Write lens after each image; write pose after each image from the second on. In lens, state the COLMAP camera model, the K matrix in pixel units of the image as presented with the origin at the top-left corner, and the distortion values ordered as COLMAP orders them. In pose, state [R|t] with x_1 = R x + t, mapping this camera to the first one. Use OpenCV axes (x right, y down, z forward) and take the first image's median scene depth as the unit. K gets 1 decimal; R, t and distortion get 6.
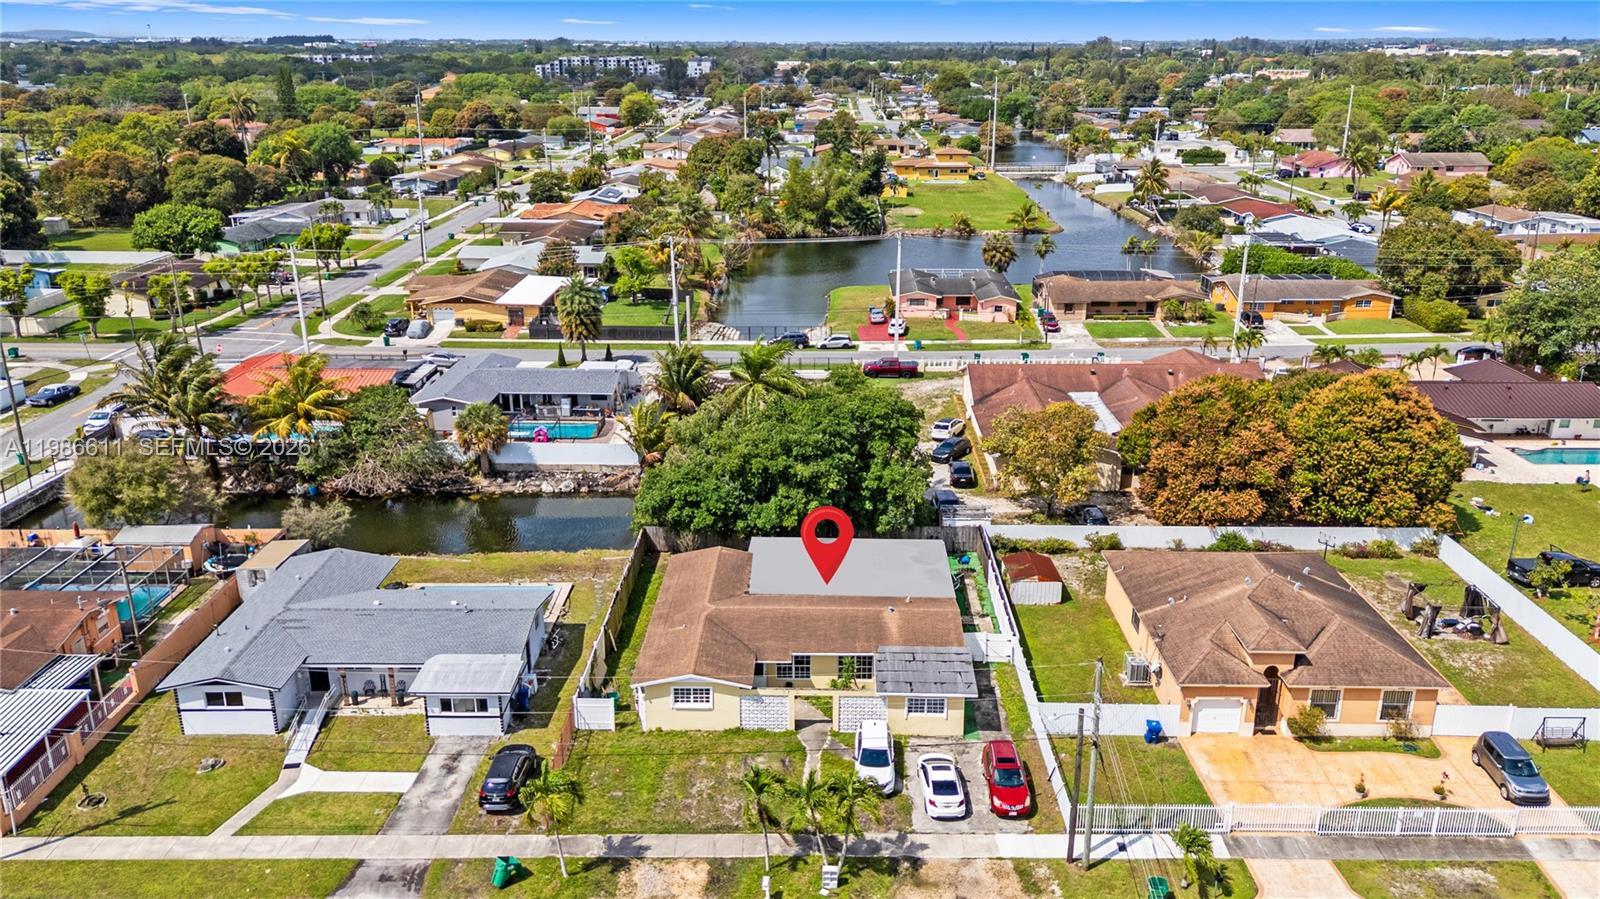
lens RADIAL K [[1195.1, 0, 800.0], [0, 1195.1, 449.5], [0, 0, 1]] dist [0.085902, -0.087239]
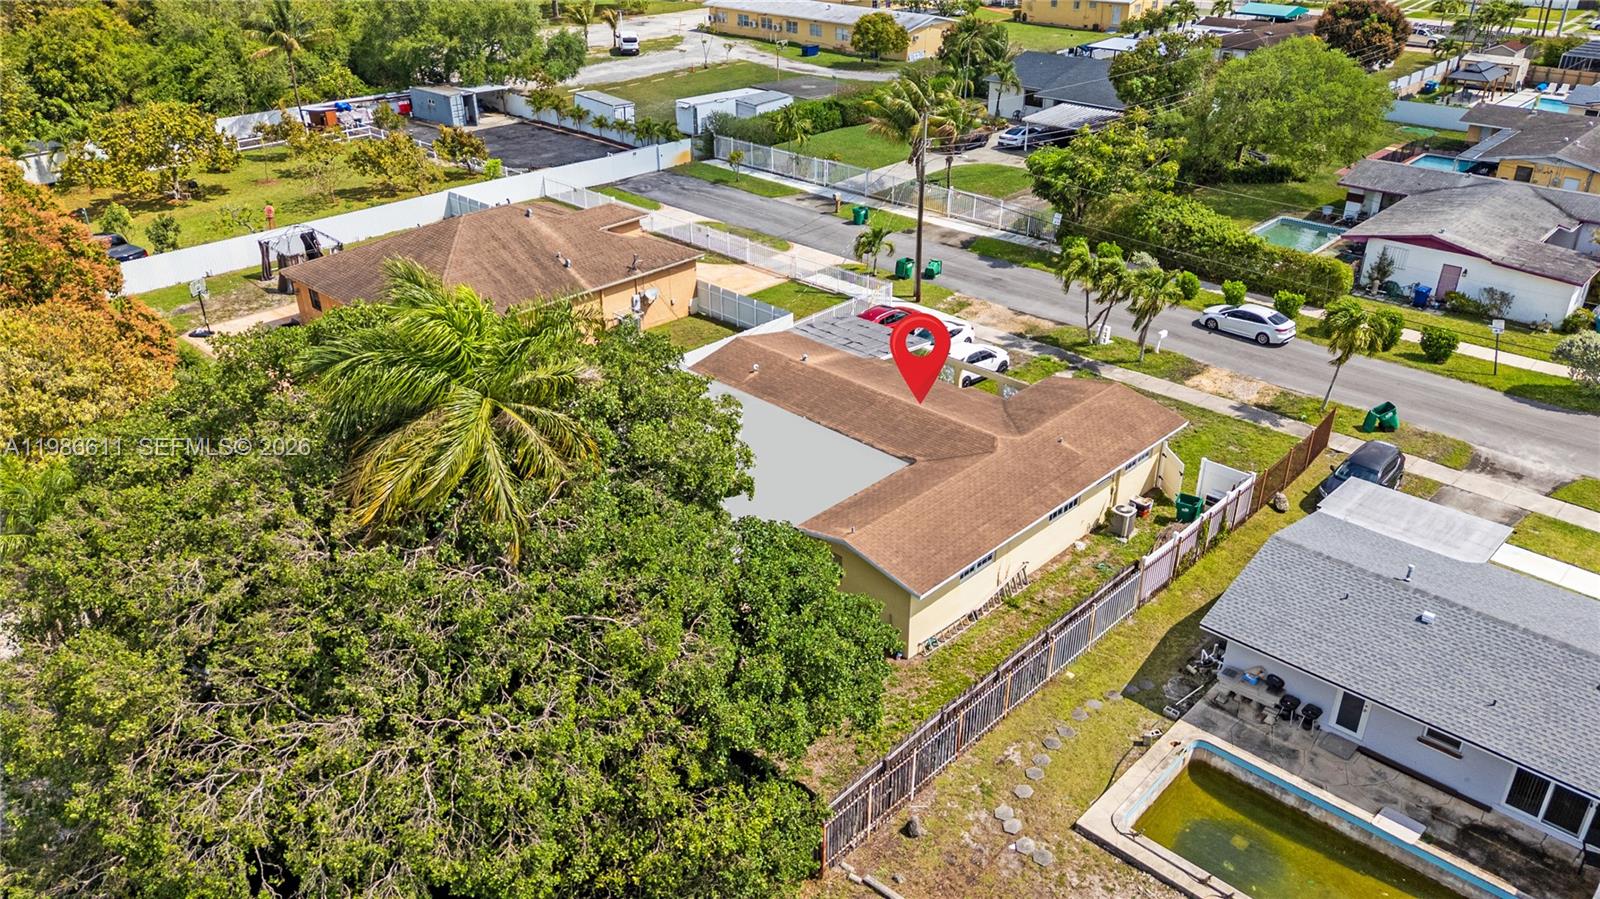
lens RADIAL K [[1195.1, 0, 800.0], [0, 1195.1, 449.5], [0, 0, 1]] dist [0.085902, -0.087239]
pose [[-0.738311, -0.311395, 0.598273, -0.381585], [0.215367, 0.731753, 0.646648, -0.303321], [-0.639151, 0.606276, -0.473197, 1.383854]]
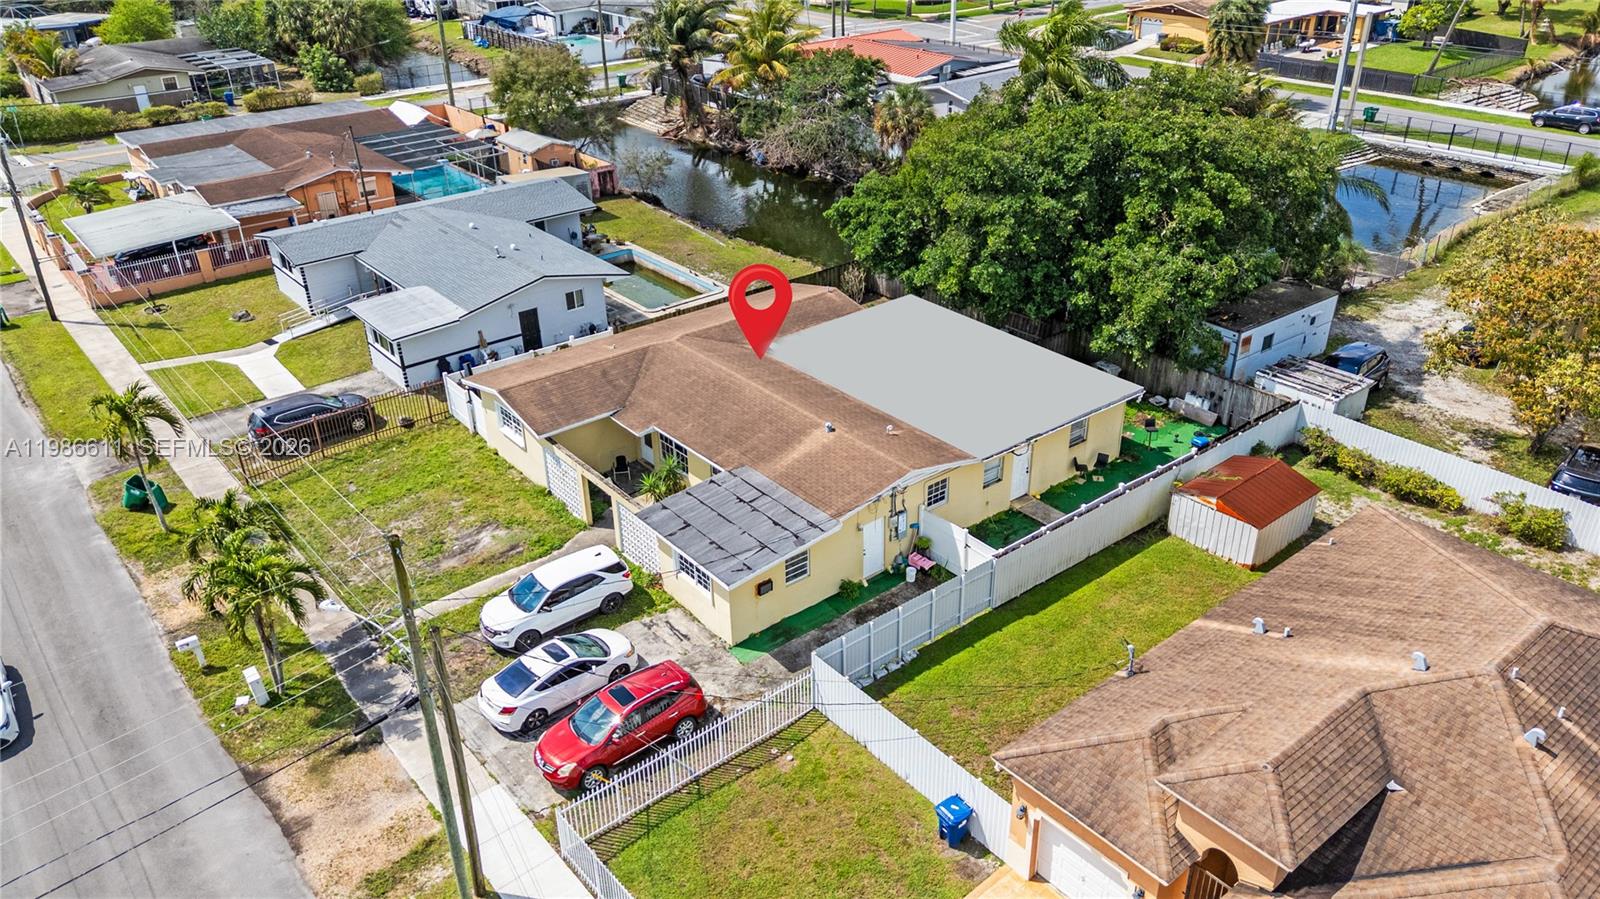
lens RADIAL K [[1175.3, 0, 775.7], [0, 1175.3, 449.6], [0, 0, 1]] dist [0.076787, -0.090189]
pose [[0.637490, 0.356151, -0.683201, 0.464482], [-0.227685, 0.934226, 0.274558, -0.011807], [0.736048, -0.019473, 0.676649, 0.580785]]
